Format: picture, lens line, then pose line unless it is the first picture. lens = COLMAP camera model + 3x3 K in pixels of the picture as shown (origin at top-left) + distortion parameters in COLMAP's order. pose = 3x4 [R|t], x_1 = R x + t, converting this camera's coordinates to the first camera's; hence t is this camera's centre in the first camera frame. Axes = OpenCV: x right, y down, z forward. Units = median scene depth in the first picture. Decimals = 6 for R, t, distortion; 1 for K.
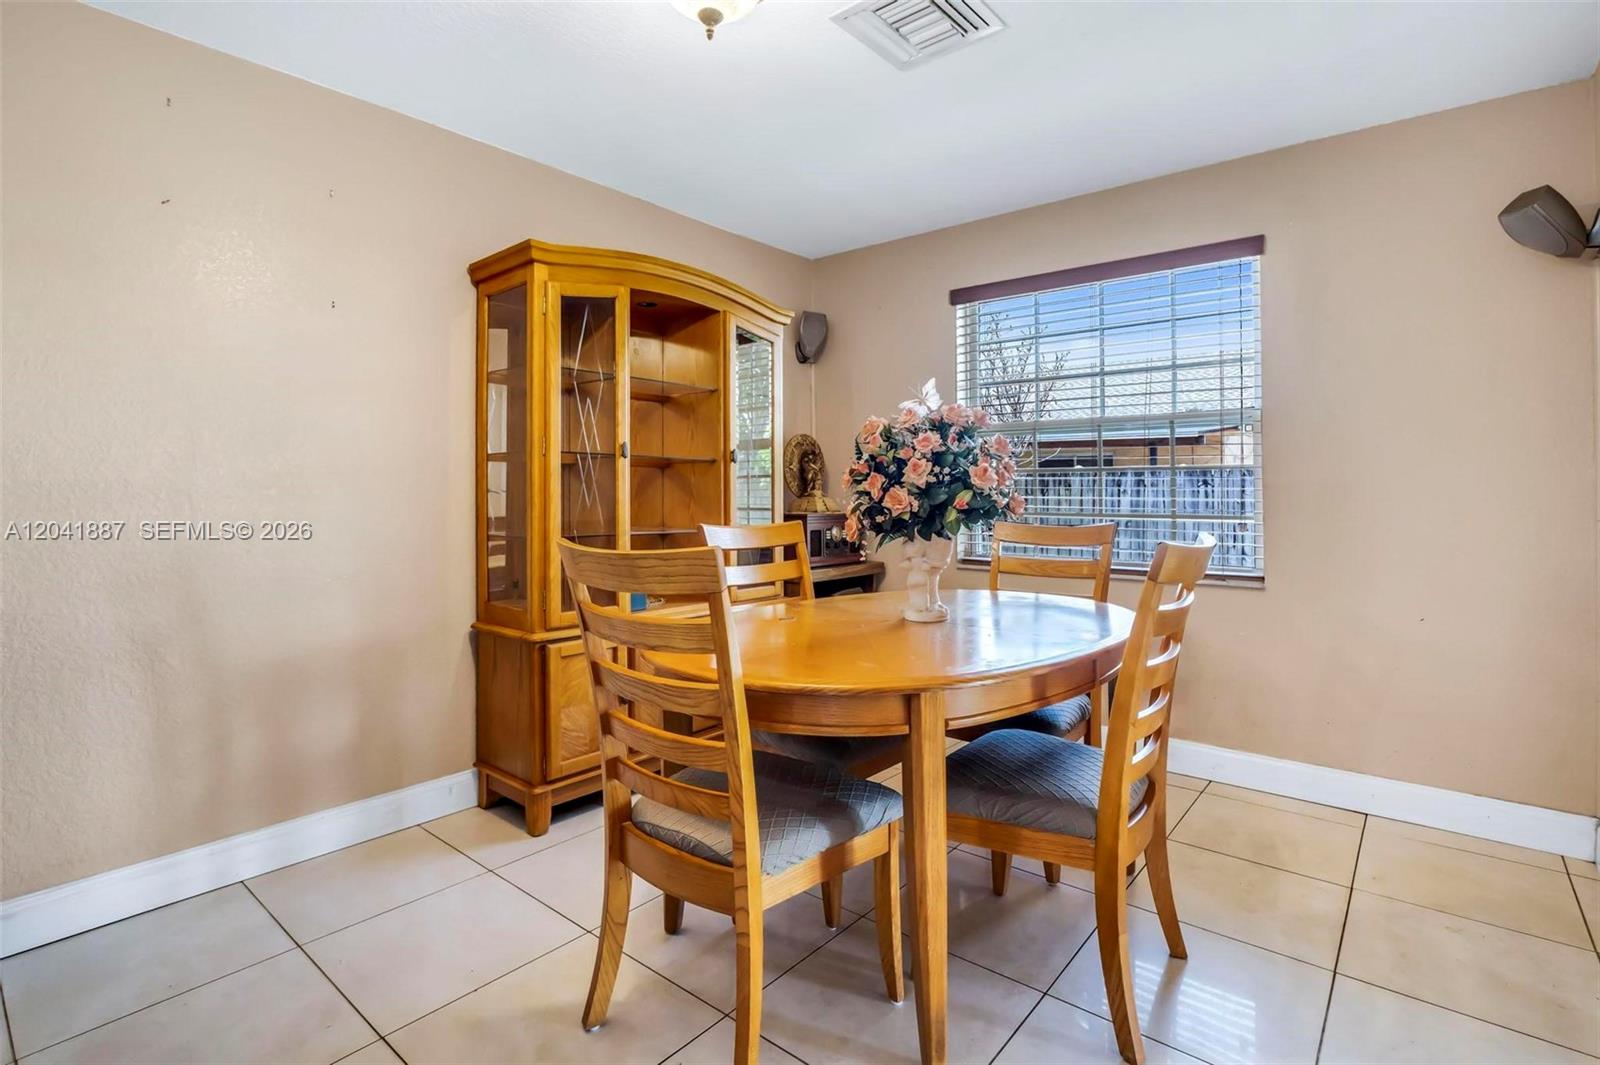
lens RADIAL K [[759.8, 0, 810.2], [0, 759.8, 493.3], [0, 0, 1]] dist [0.002482, 0.000773]
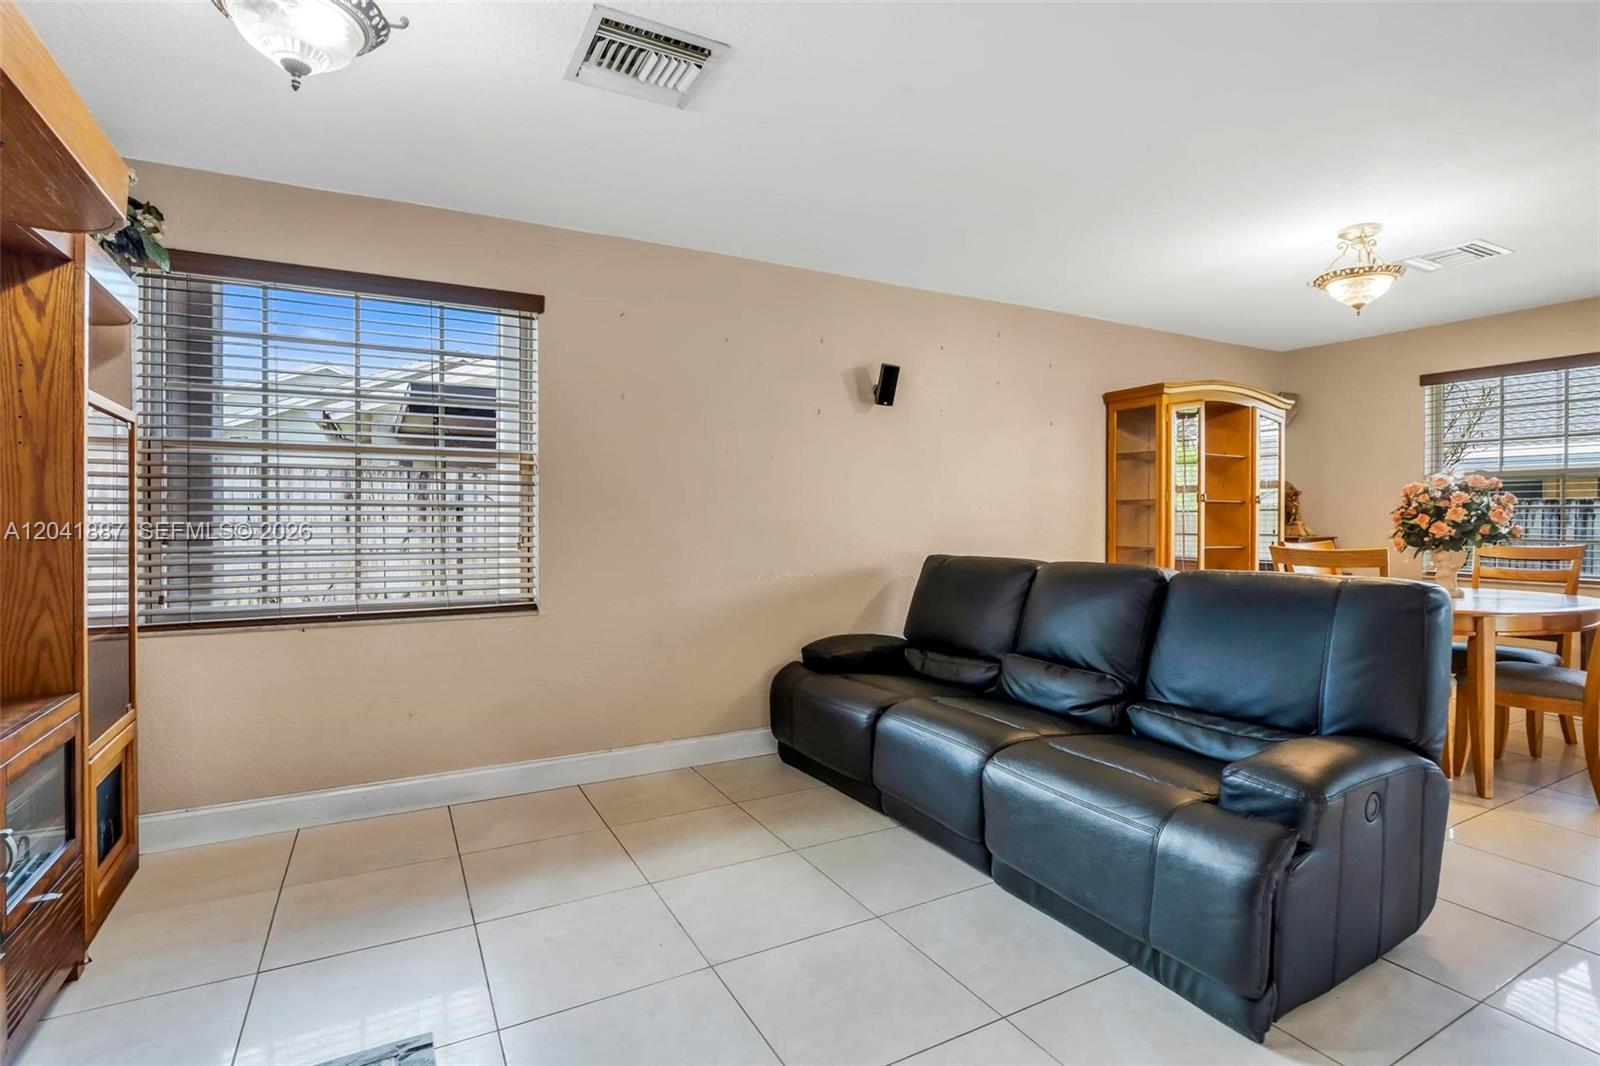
lens RADIAL K [[759.8, 0, 797.6], [0, 759.8, 526.6], [0, 0, 1]] dist [0.002482, 0.000773]
pose [[0.927737, 0.008470, -0.373139, -0.639273], [-0.004189, 0.999916, 0.012282, -0.012969], [0.373211, -0.009831, 0.927694, -1.300727]]
